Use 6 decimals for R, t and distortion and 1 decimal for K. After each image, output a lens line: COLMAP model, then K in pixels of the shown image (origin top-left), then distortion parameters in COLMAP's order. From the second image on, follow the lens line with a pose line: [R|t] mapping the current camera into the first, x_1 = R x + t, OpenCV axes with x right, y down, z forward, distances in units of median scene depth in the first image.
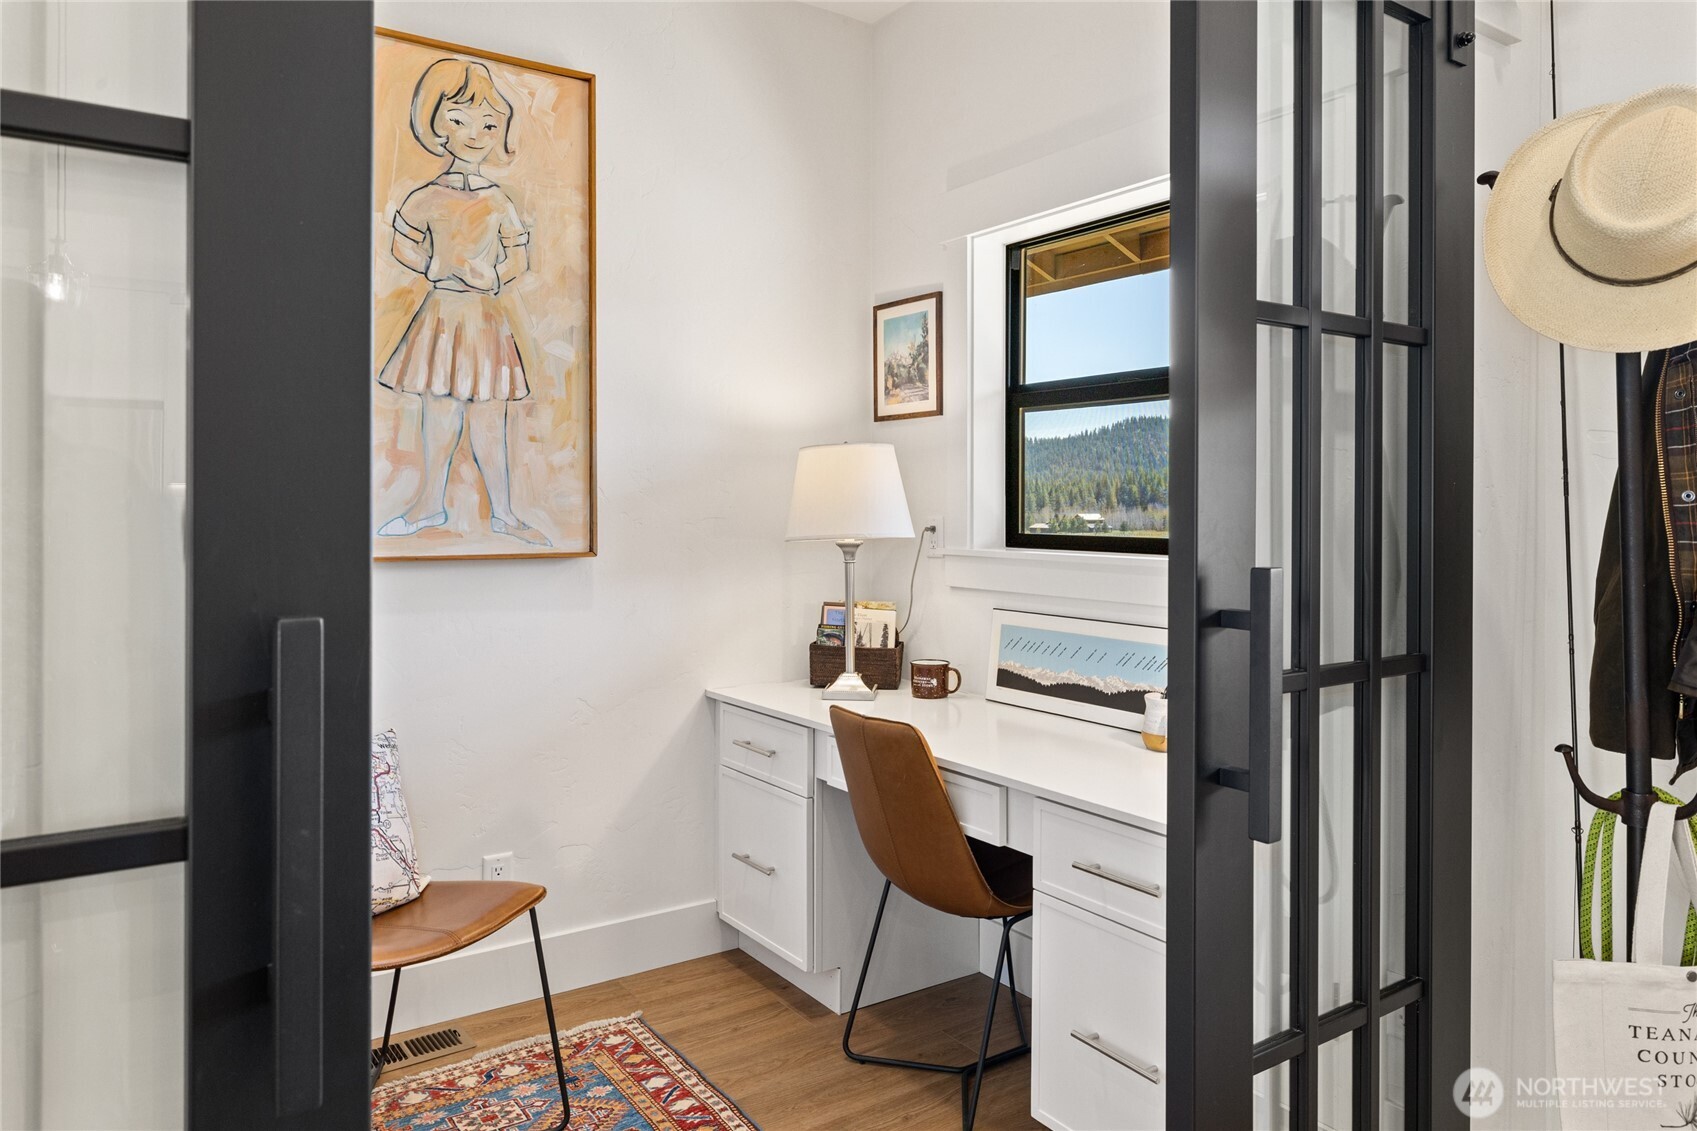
lens RADIAL K [[1150.5, 0, 828.4], [0, 1150.5, 504.6], [0, 0, 1]] dist [-0.003404, -0.000329]
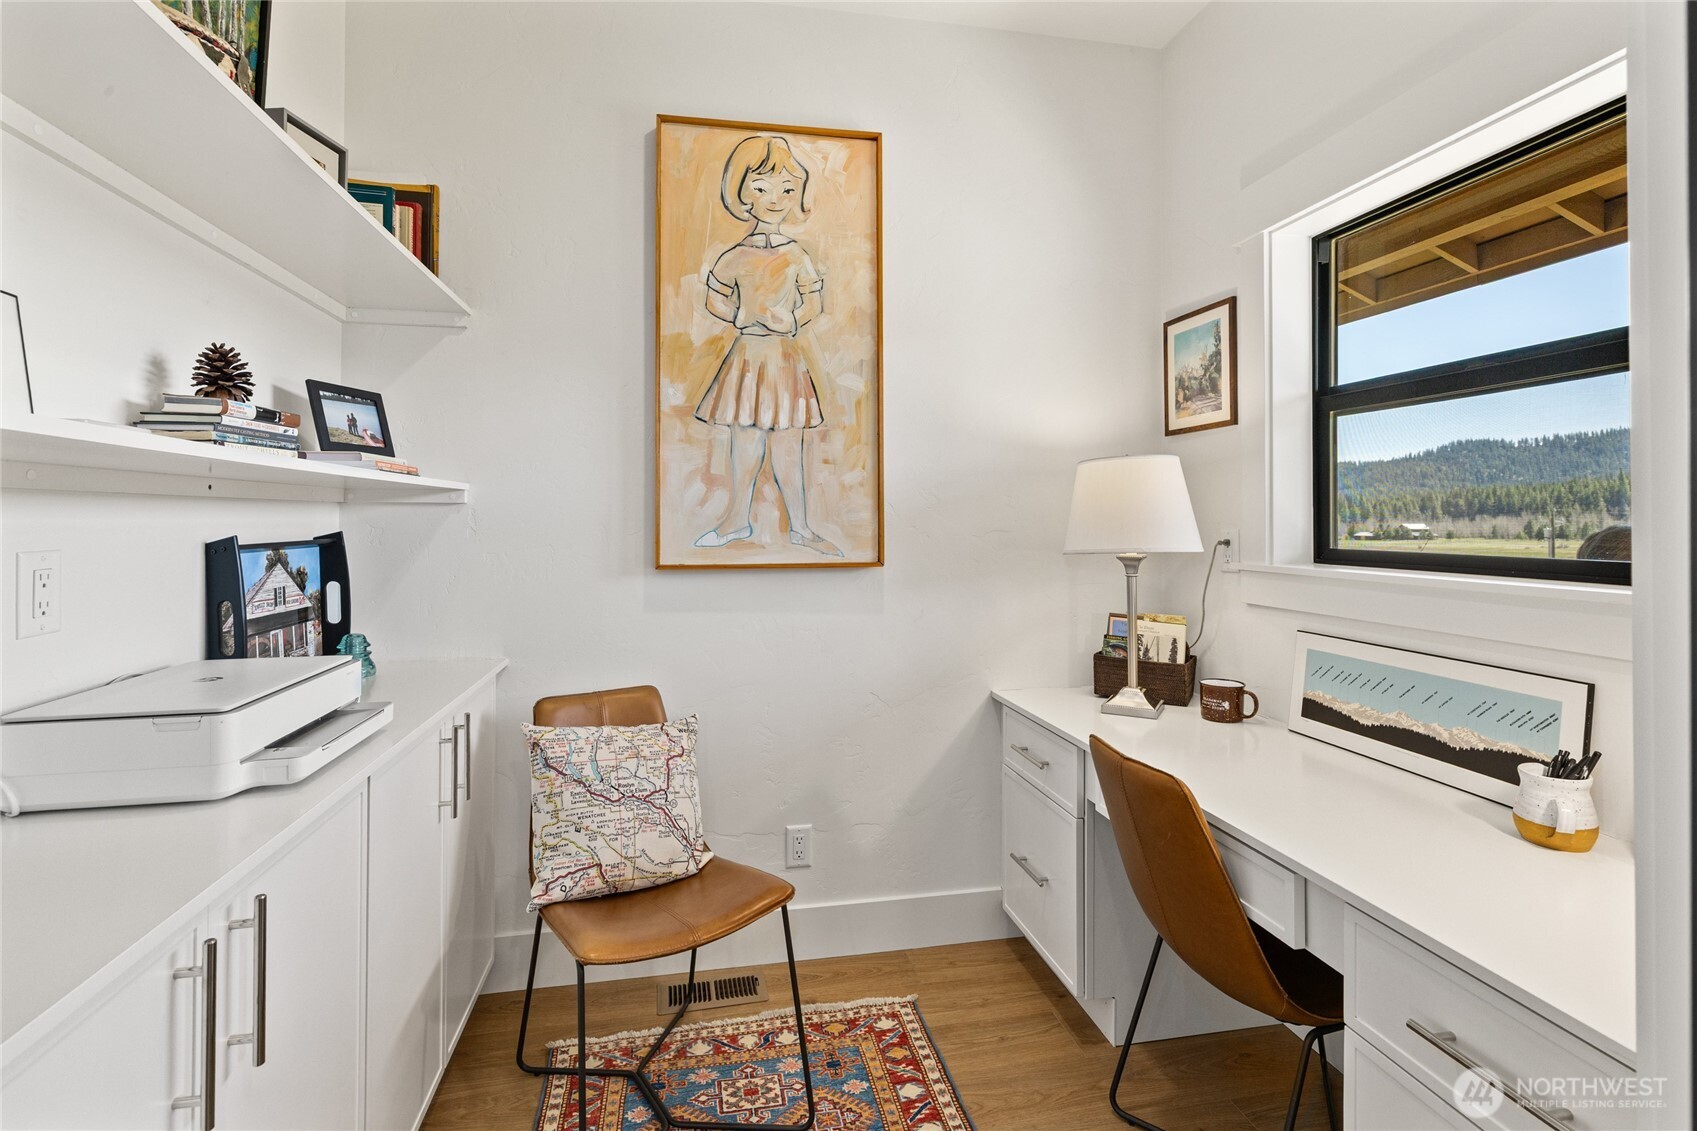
lens RADIAL K [[773.9, 0, 843.4], [0, 773.9, 517.3], [0, 0, 1]] dist [-0.006008, 0.002083]
pose [[0.916148, -0.006014, -0.400795, 0.062674], [0.005563, 0.999982, -0.002289, -0.000372], [0.400801, -0.000133, 0.916165, 0.309771]]
